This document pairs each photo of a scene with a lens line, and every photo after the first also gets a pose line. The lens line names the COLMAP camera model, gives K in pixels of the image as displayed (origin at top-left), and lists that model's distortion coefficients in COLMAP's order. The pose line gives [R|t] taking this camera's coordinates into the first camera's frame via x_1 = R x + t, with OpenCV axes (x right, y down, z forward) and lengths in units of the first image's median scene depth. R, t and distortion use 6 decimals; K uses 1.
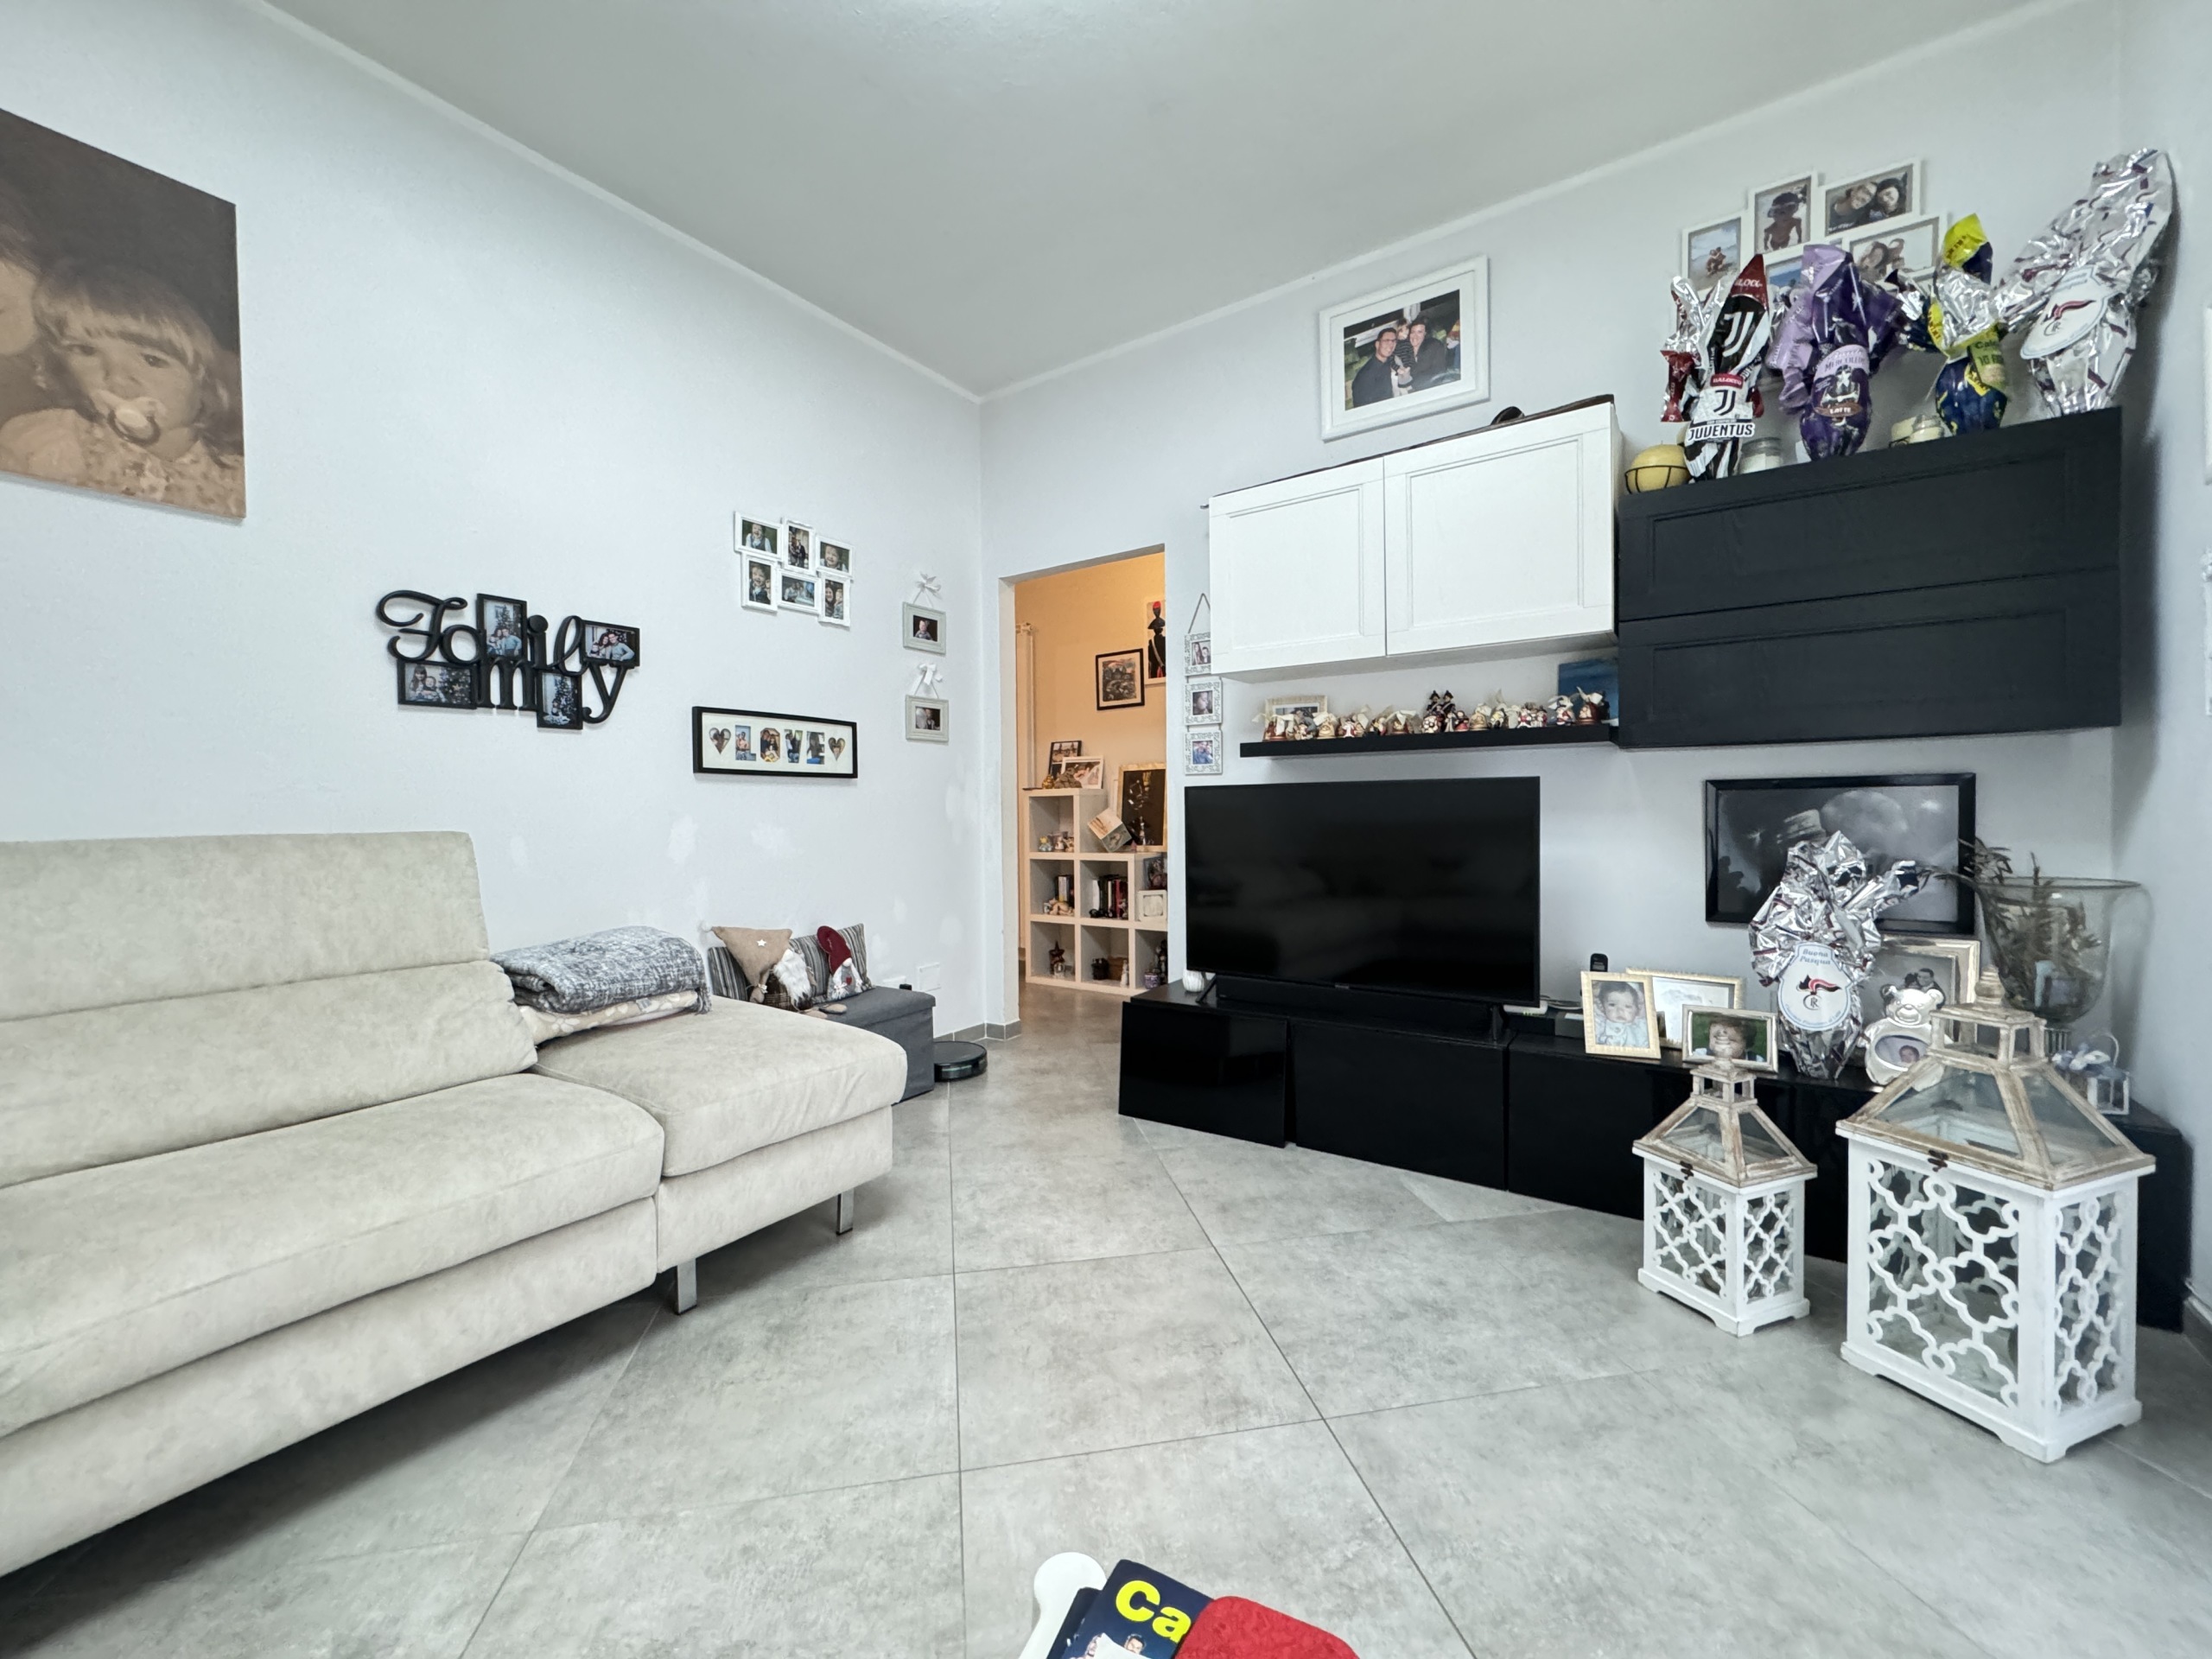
lens RADIAL K [[885.1, 0, 1106.0], [0, 885.1, 828.1], [0, 0, 1]] dist [-0.001174, 0.000416]
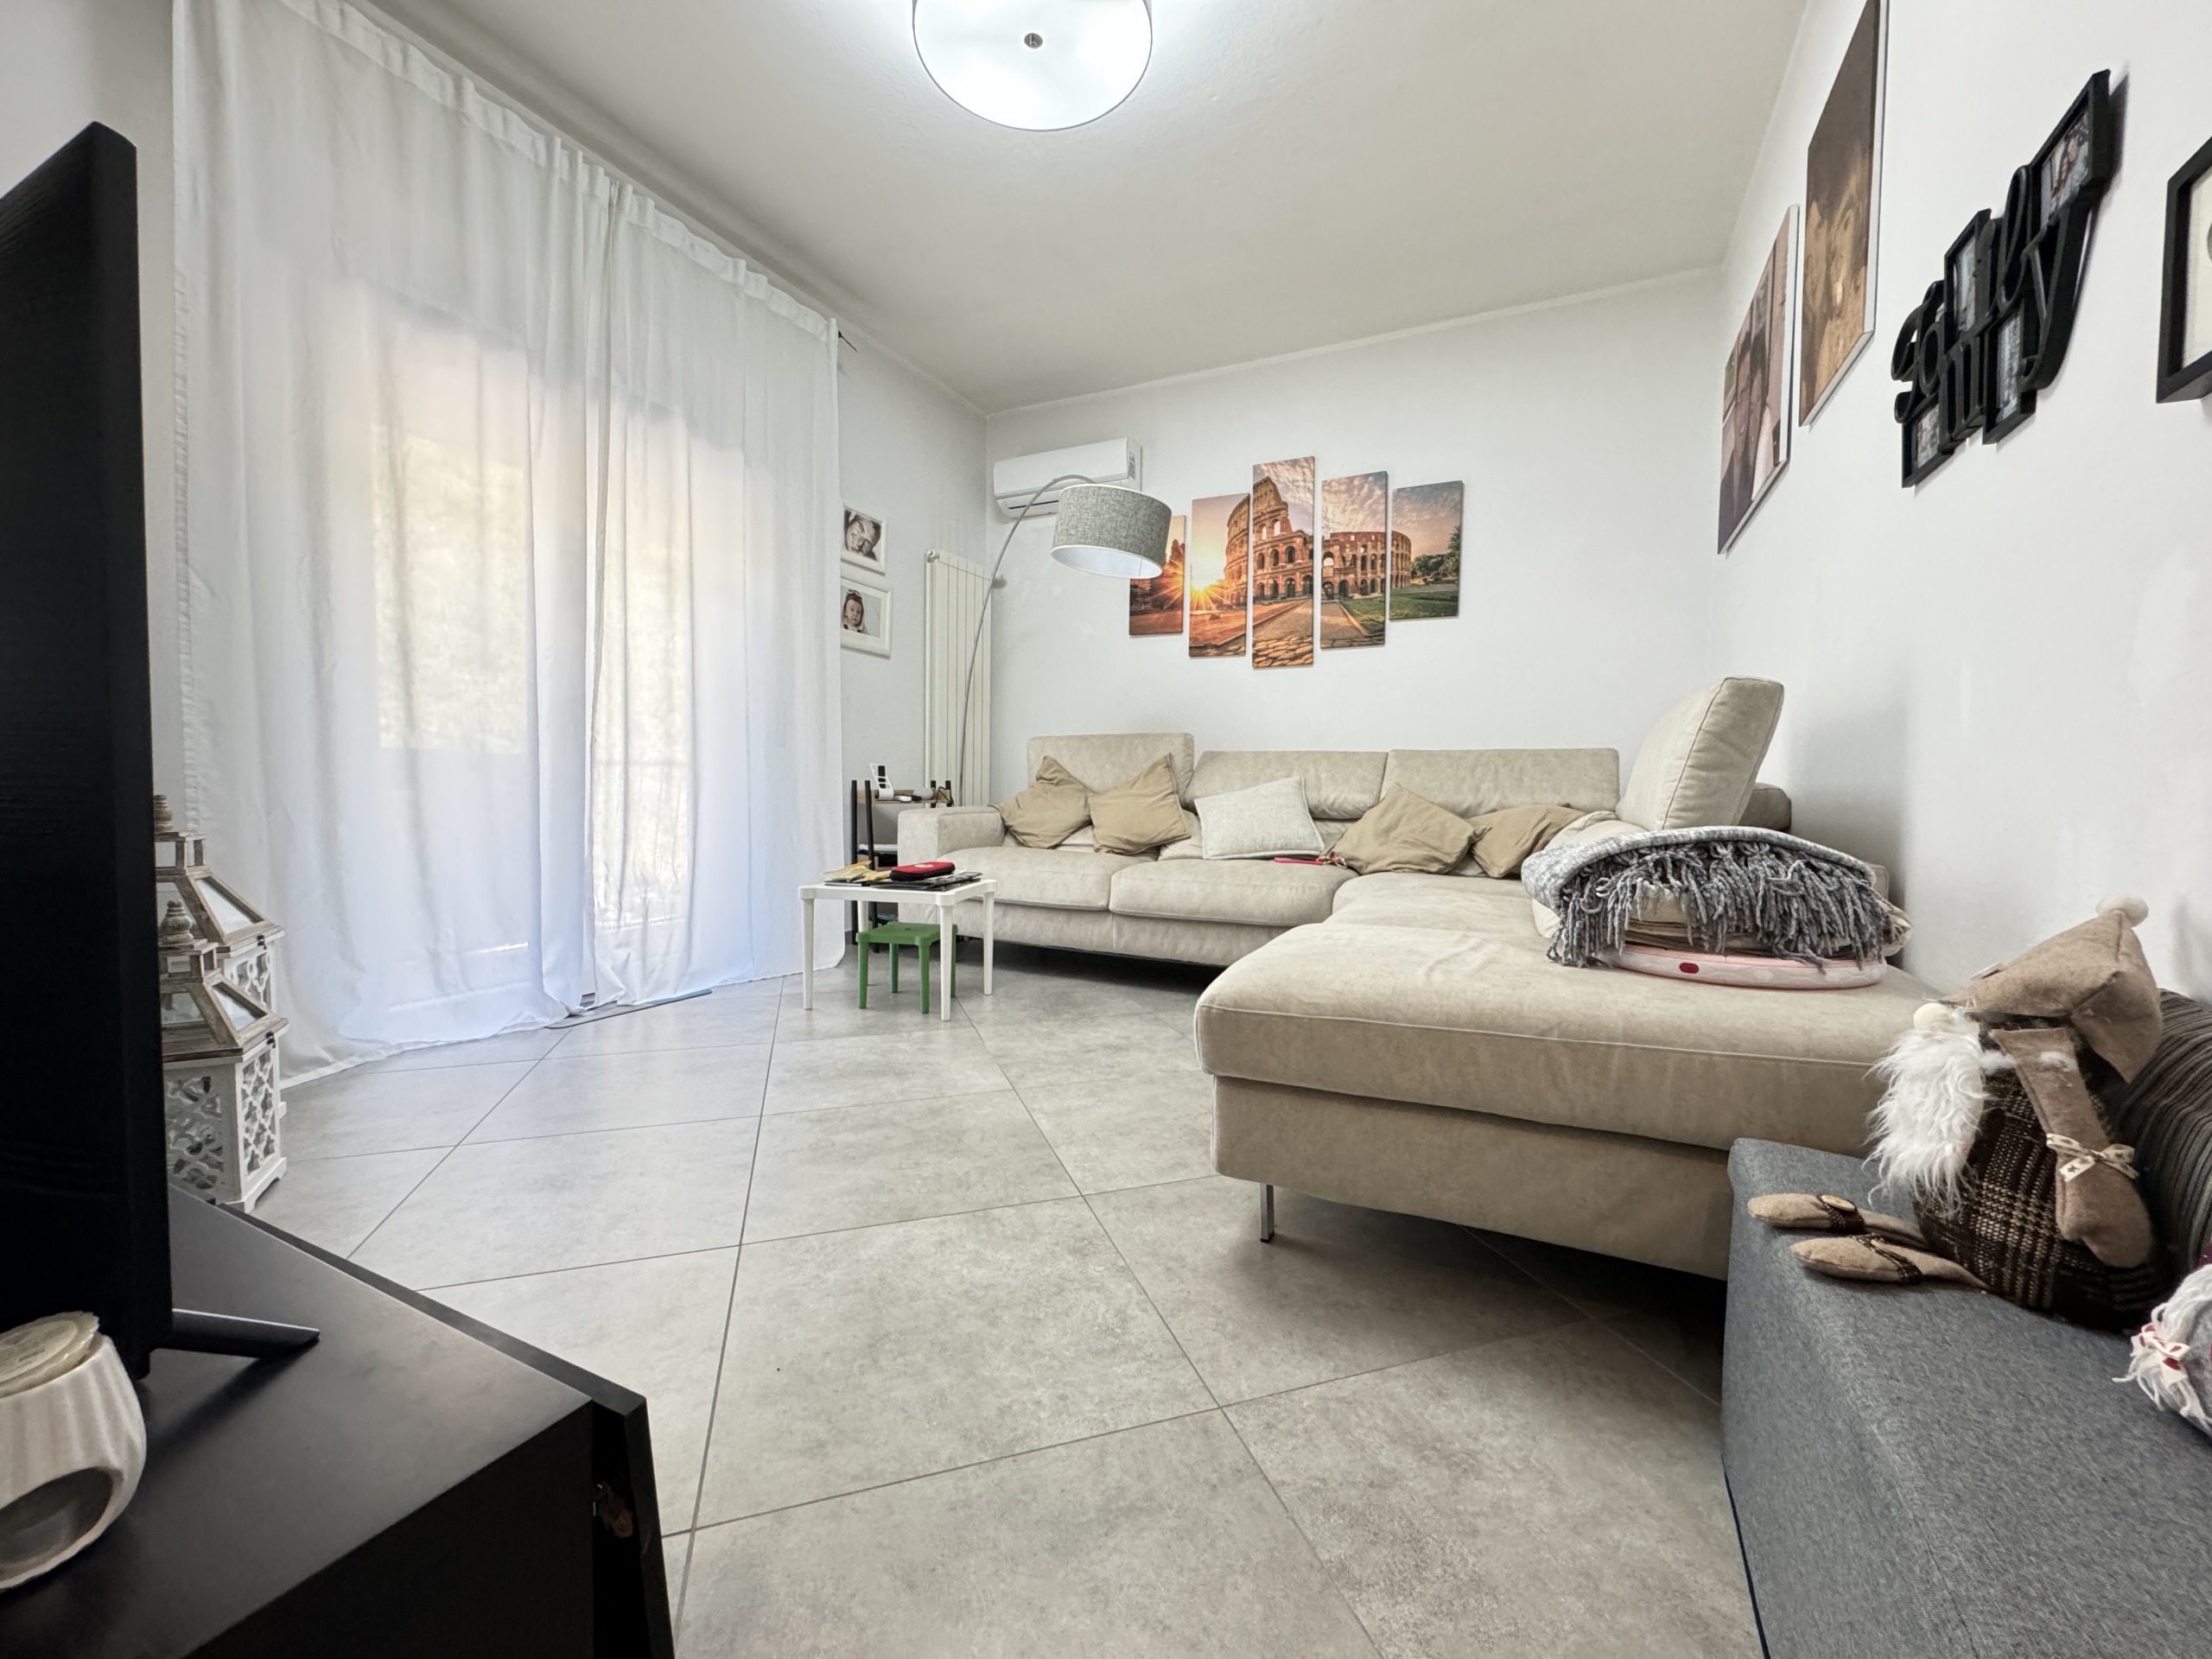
lens RADIAL K [[885.1, 0, 1106.3], [0, 885.1, 821.9], [0, 0, 1]] dist [-0.001174, 0.000416]
pose [[-0.991333, 0.008791, -0.131077, -0.071158], [0.000779, 0.998134, 0.061051, 0.075496], [0.131369, 0.060420, -0.989491, 1.511896]]
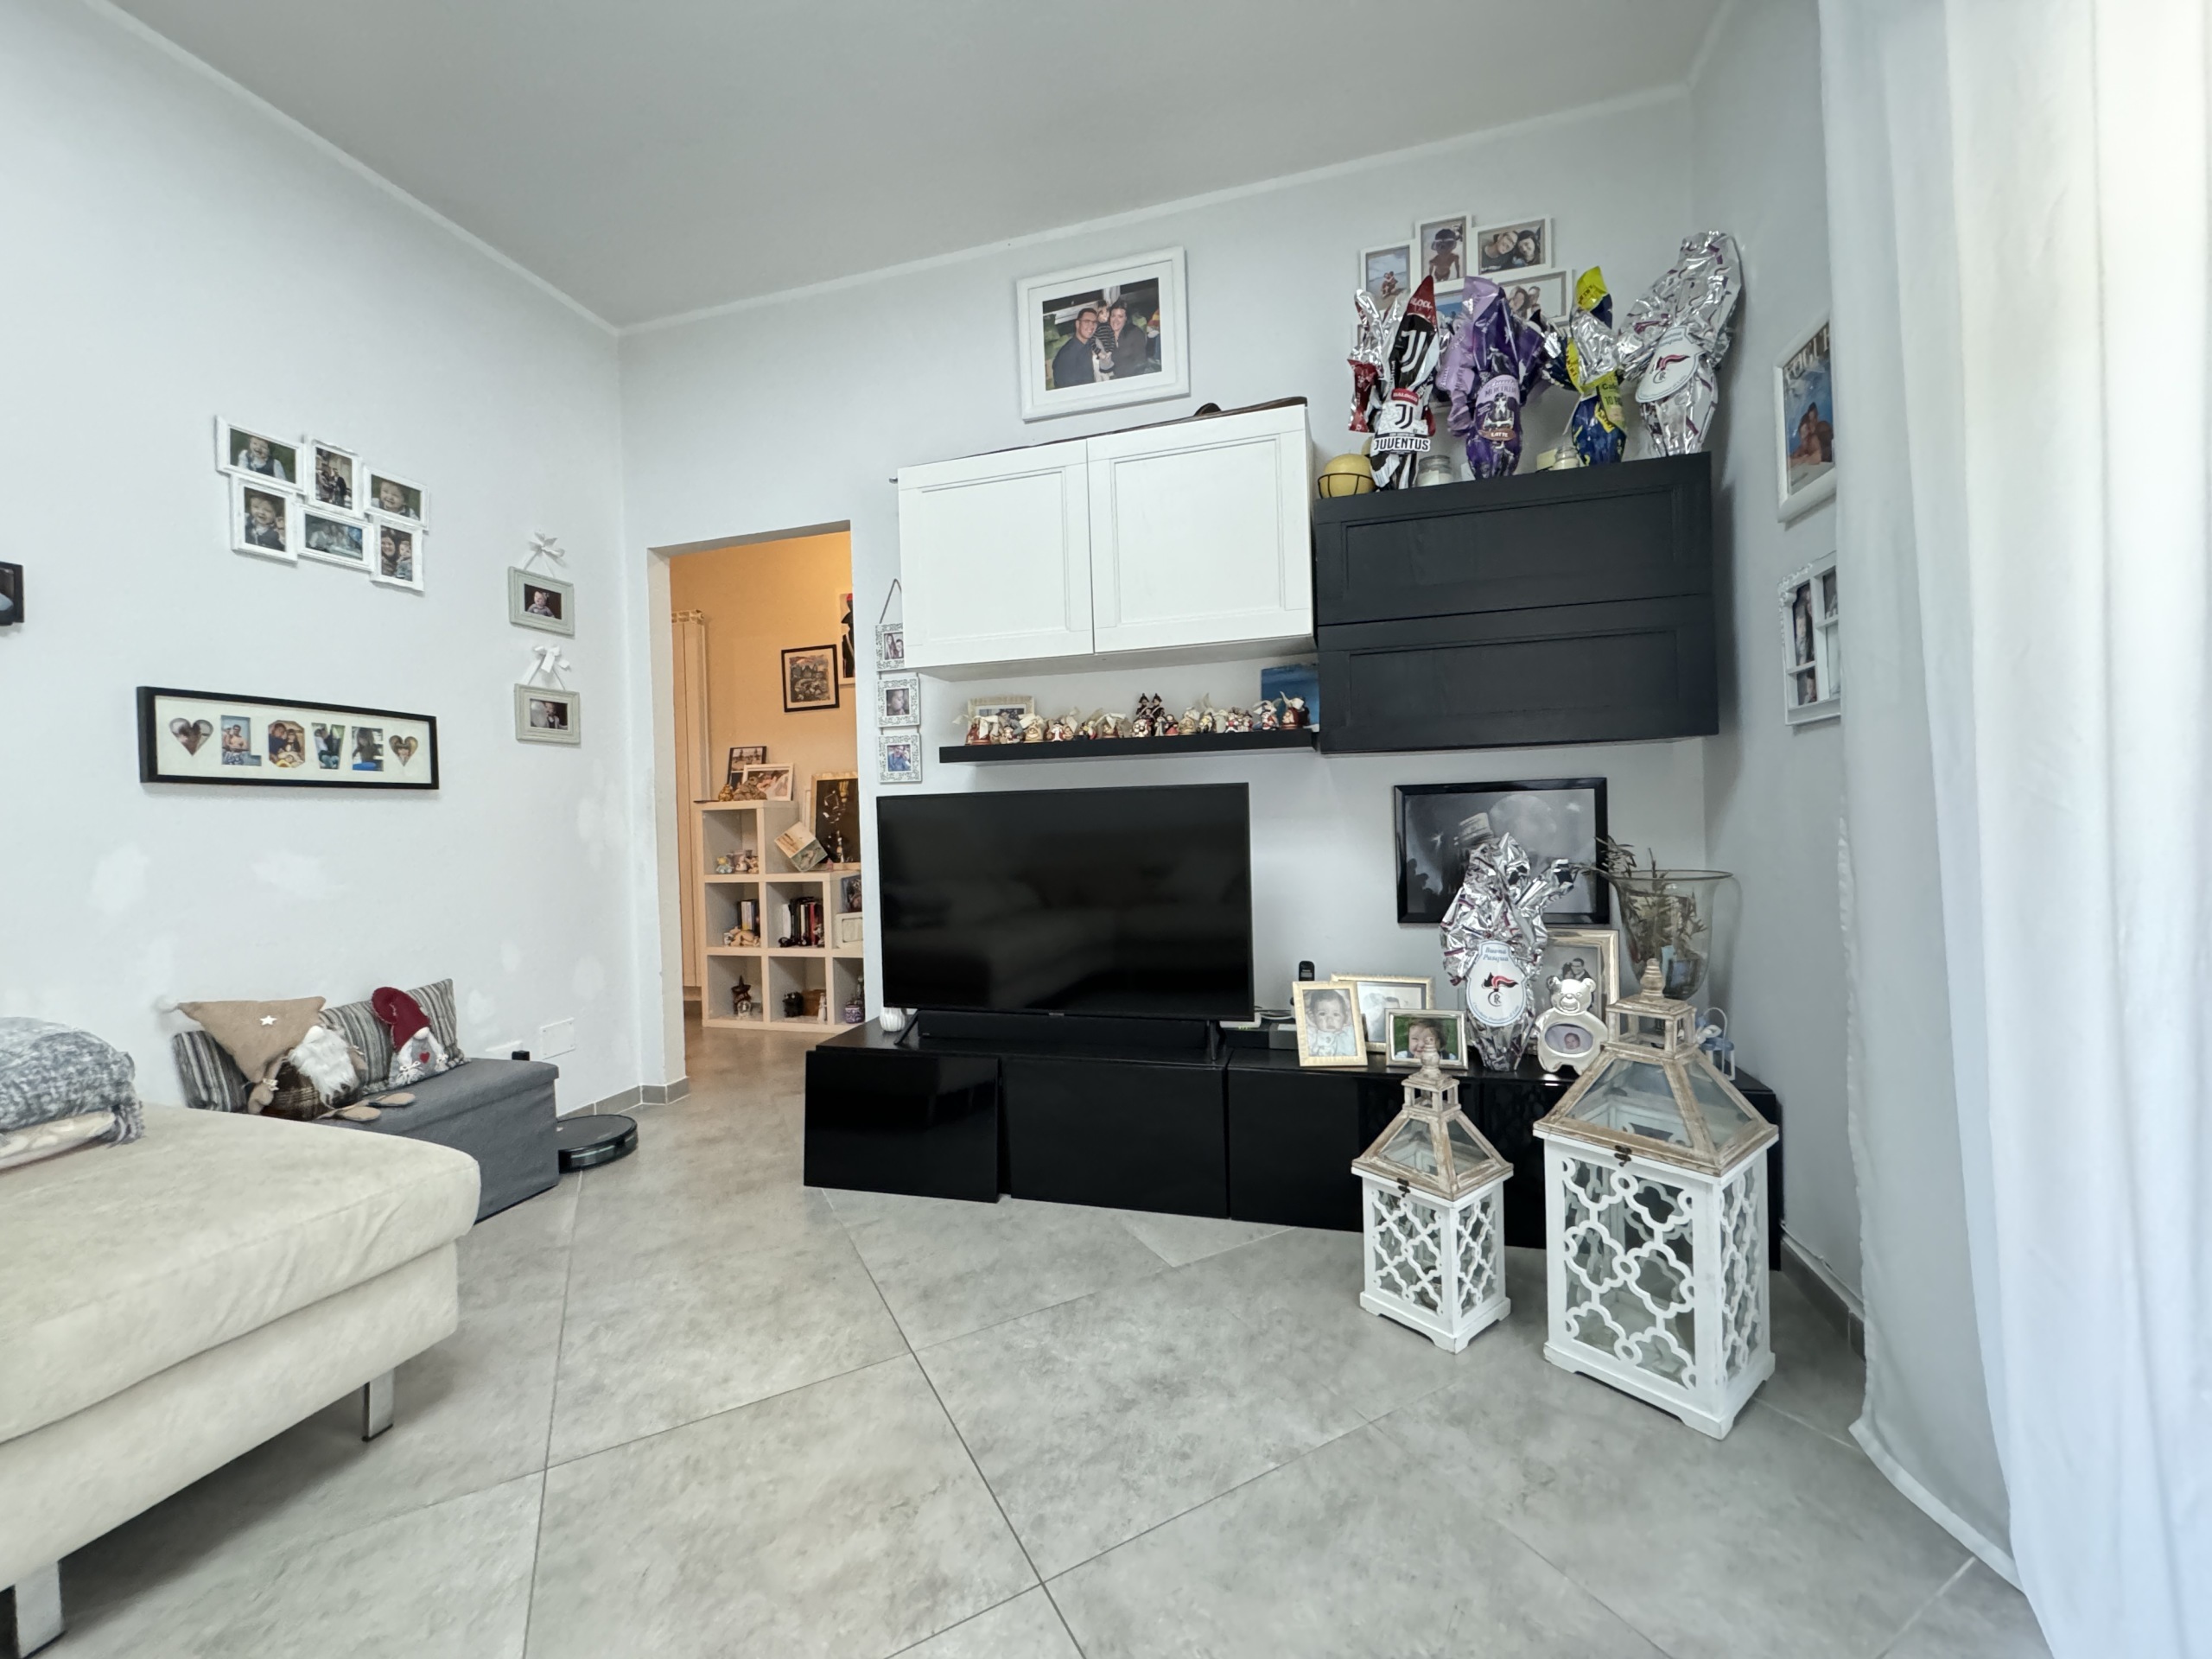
lens RADIAL K [[885.1, 0, 1106.9], [0, 885.1, 828.4], [0, 0, 1]] dist [-0.001174, 0.000416]
pose [[0.949903, -0.019831, 0.311914, 0.040816], [0.023603, 0.999687, -0.008324, -0.003743], [-0.311651, 0.015269, 0.950074, 0.132543]]
